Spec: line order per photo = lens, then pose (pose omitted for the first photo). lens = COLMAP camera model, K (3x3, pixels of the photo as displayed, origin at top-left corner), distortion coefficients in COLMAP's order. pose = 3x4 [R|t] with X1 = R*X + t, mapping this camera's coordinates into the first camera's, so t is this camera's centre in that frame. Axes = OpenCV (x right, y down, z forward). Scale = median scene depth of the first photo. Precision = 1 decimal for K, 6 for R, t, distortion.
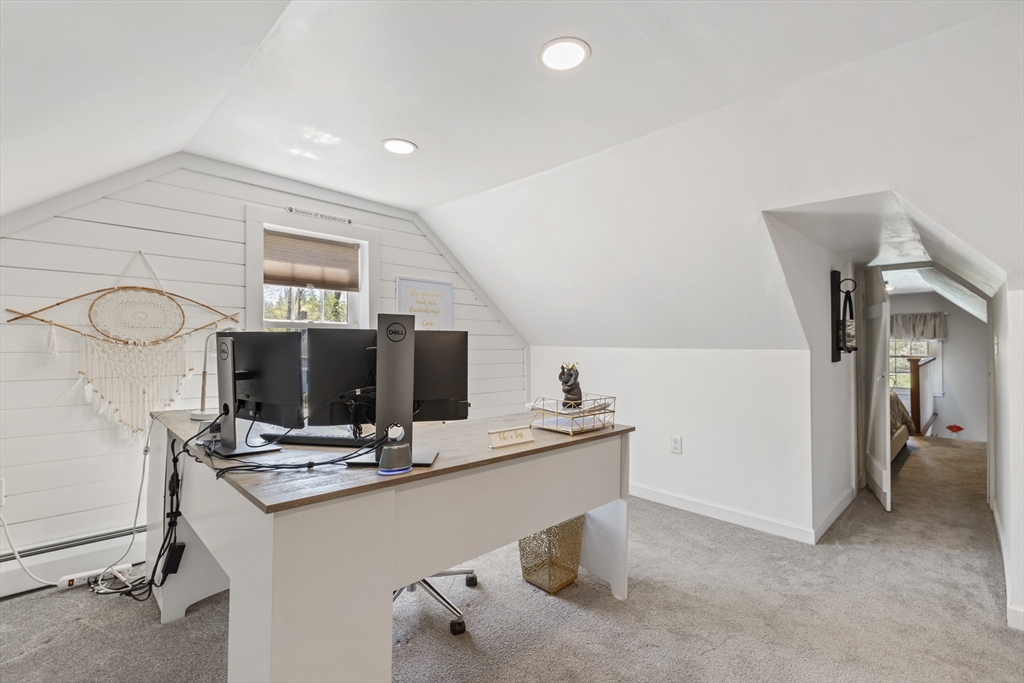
lens RADIAL K [[459.4, 0, 511.4], [0, 459.4, 340.8], [0, 0, 1]] dist [0.002075, 0.001035]
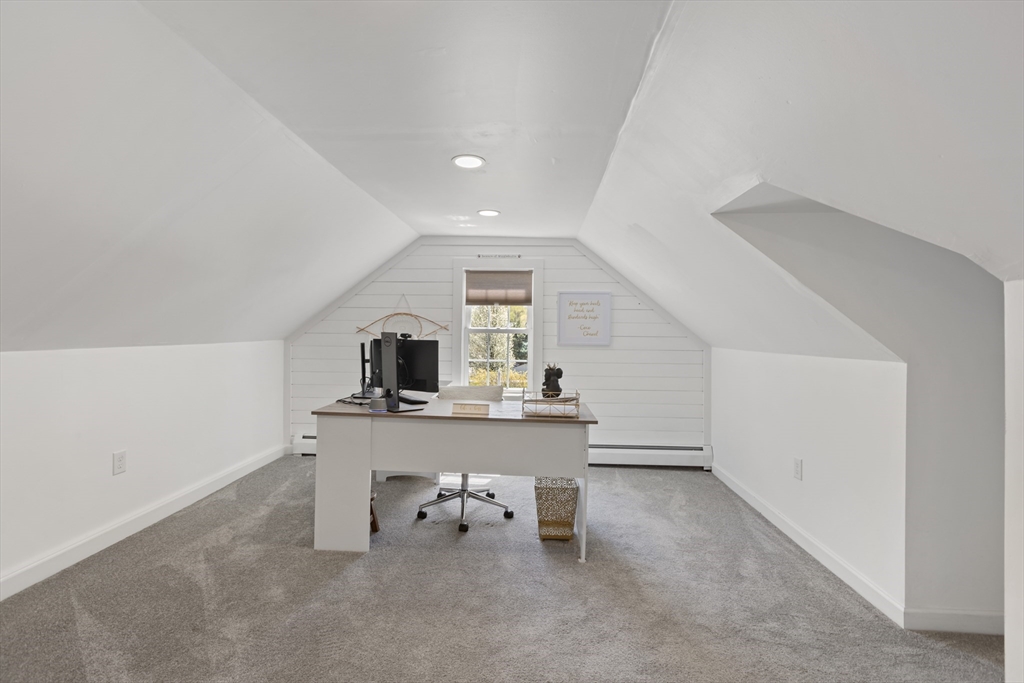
lens RADIAL K [[459.4, 0, 505.3], [0, 459.4, 337.4], [0, 0, 1]] dist [0.002075, 0.001035]
pose [[0.670798, 0.005043, -0.741623, 0.757690], [-0.001878, 0.999985, 0.005101, -0.022990], [0.741638, -0.002029, 0.670798, 0.037380]]
